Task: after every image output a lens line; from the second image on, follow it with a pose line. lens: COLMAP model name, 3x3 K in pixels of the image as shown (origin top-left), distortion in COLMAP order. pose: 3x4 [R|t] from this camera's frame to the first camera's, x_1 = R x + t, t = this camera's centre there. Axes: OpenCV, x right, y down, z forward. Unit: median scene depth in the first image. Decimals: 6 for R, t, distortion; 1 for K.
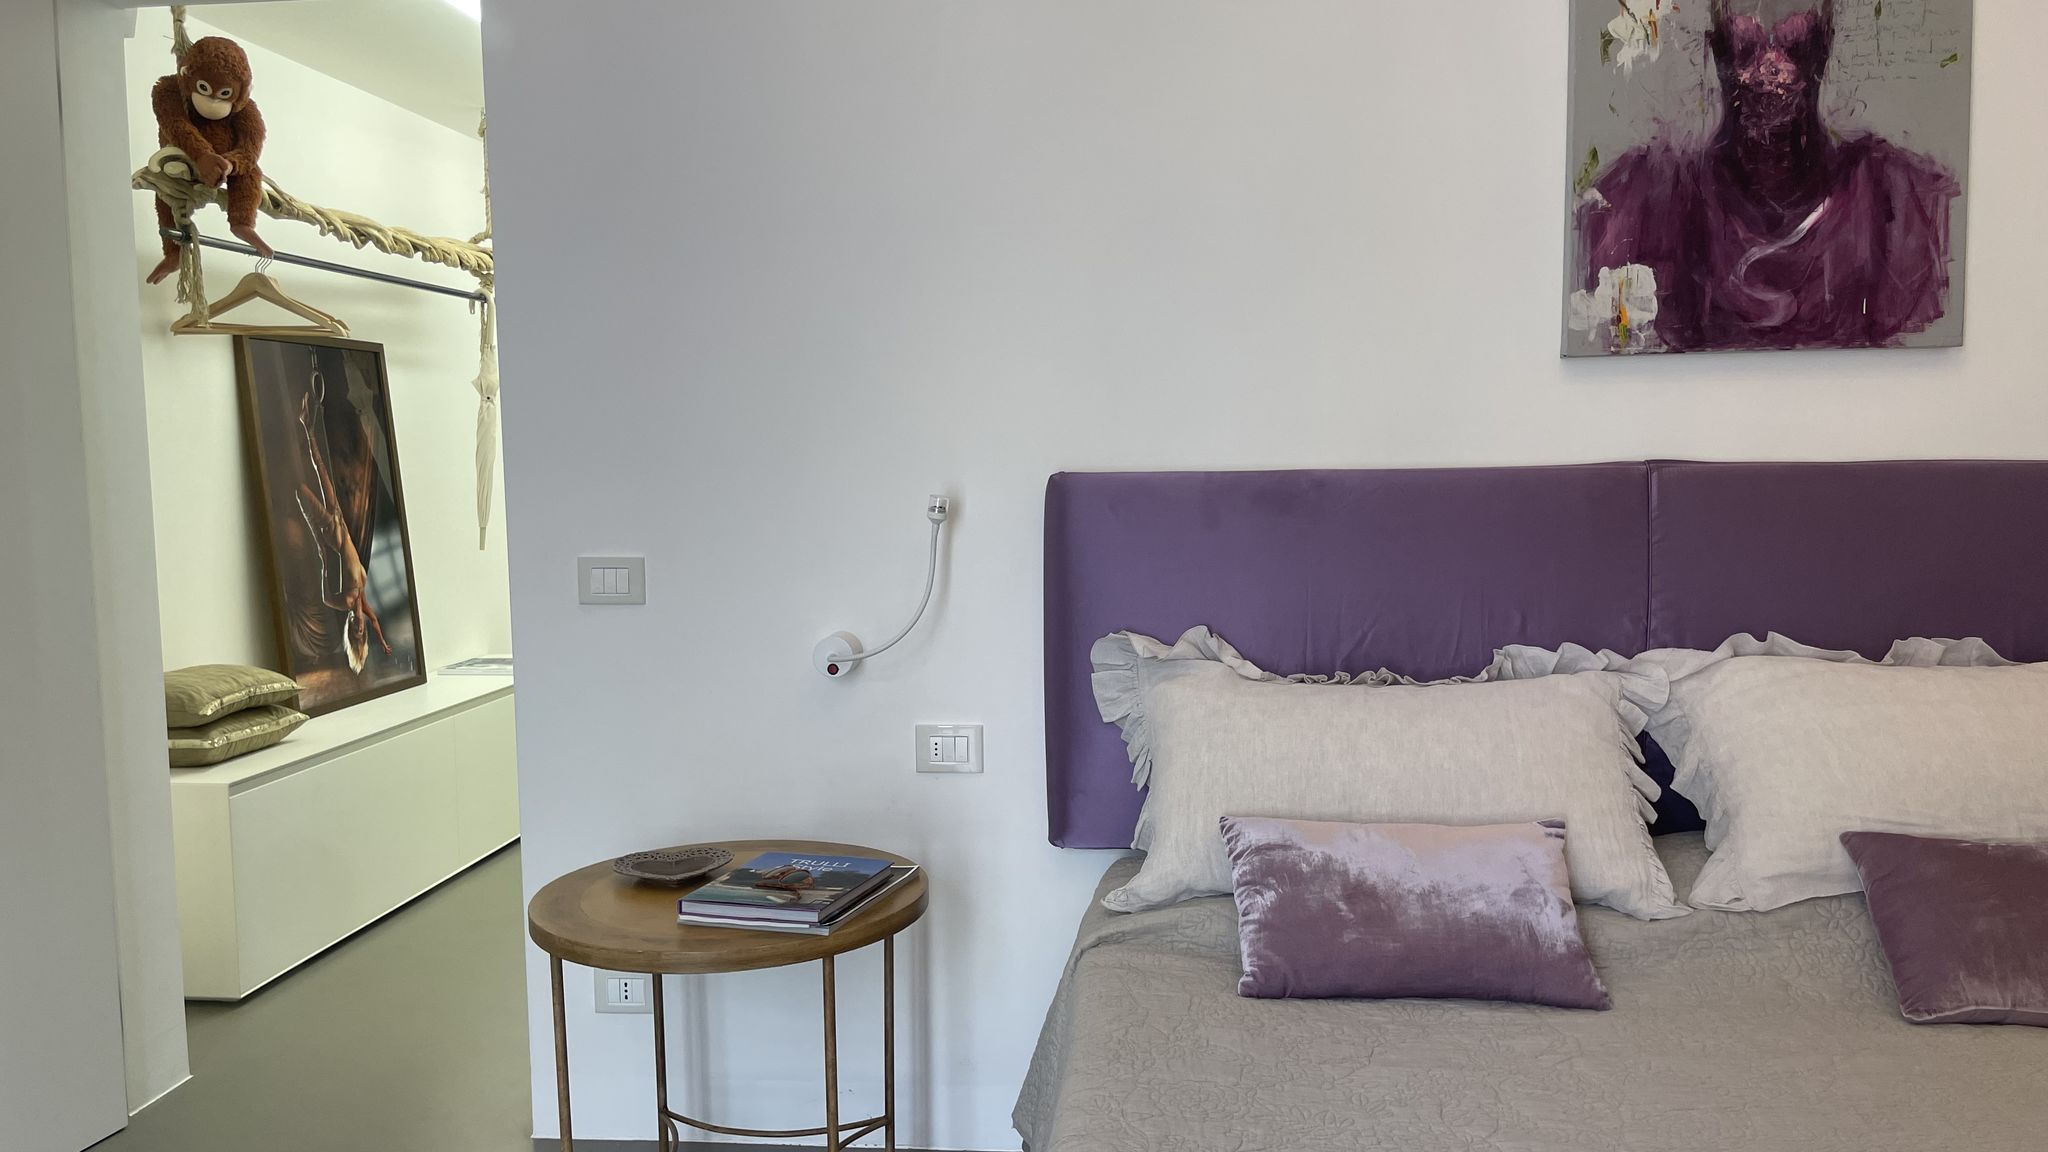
lens RADIAL K [[1560.5, 0, 1030.5], [0, 1560.5, 567.4], [0, 0, 1]] dist [0.084755, -0.130059]
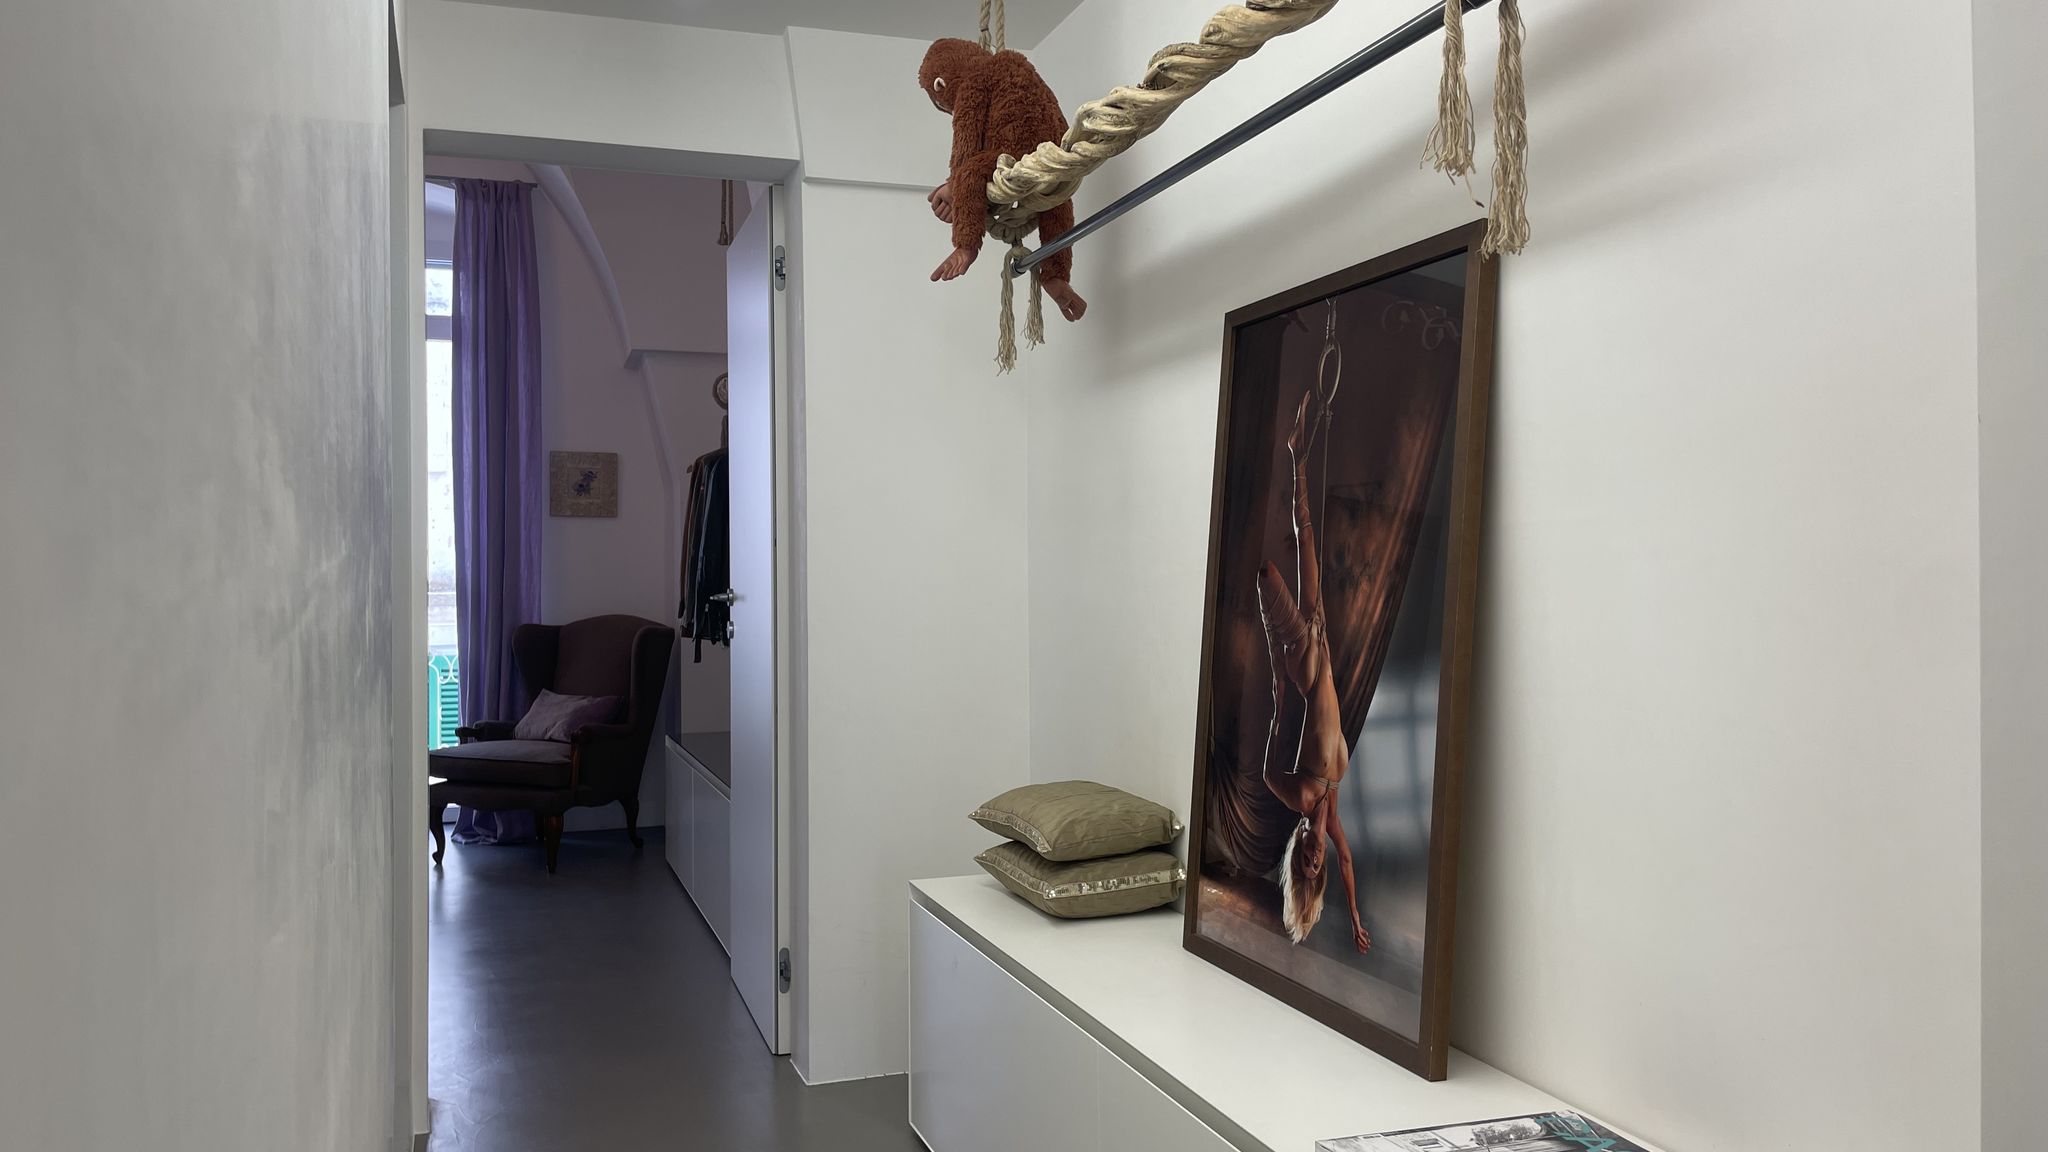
lens RADIAL K [[1560.5, 0, 1030.5], [0, 1560.5, 567.4], [0, 0, 1]] dist [0.084755, -0.130059]
pose [[-0.905105, 0.022698, -0.424581, -0.141694], [-0.008750, 0.997368, 0.071971, -0.085925], [0.425097, 0.068856, -0.902525, 1.397745]]
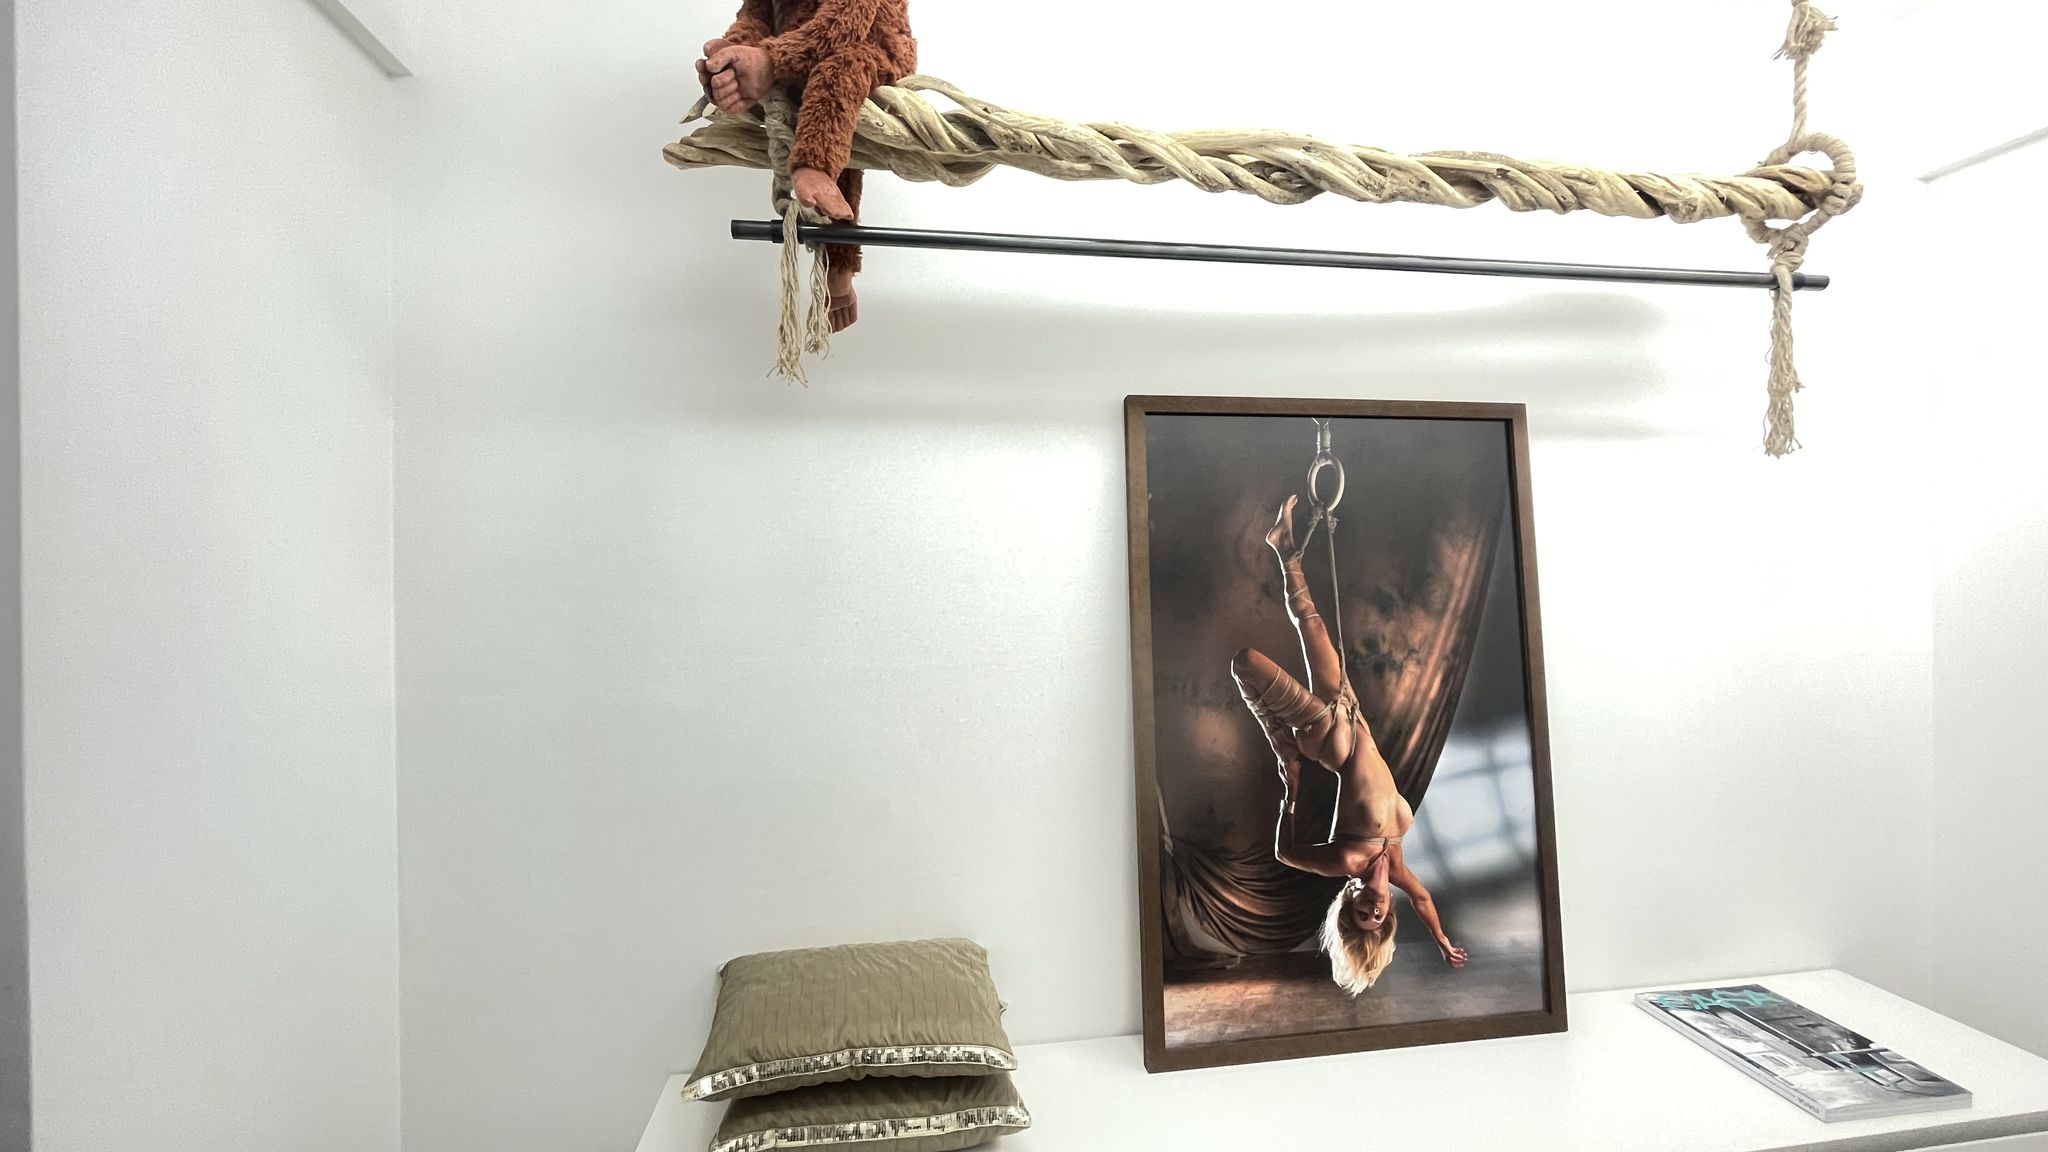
lens RADIAL K [[830.6, 0, 1030.8], [0, 830.6, 573.1], [0, 0, 1]] dist [-0.001717, -0.000208]
pose [[0.249322, 0.020843, -0.968196, -0.173957], [-0.069958, 0.997544, 0.003460, -0.073449], [0.965890, 0.066871, 0.250168, 0.802449]]
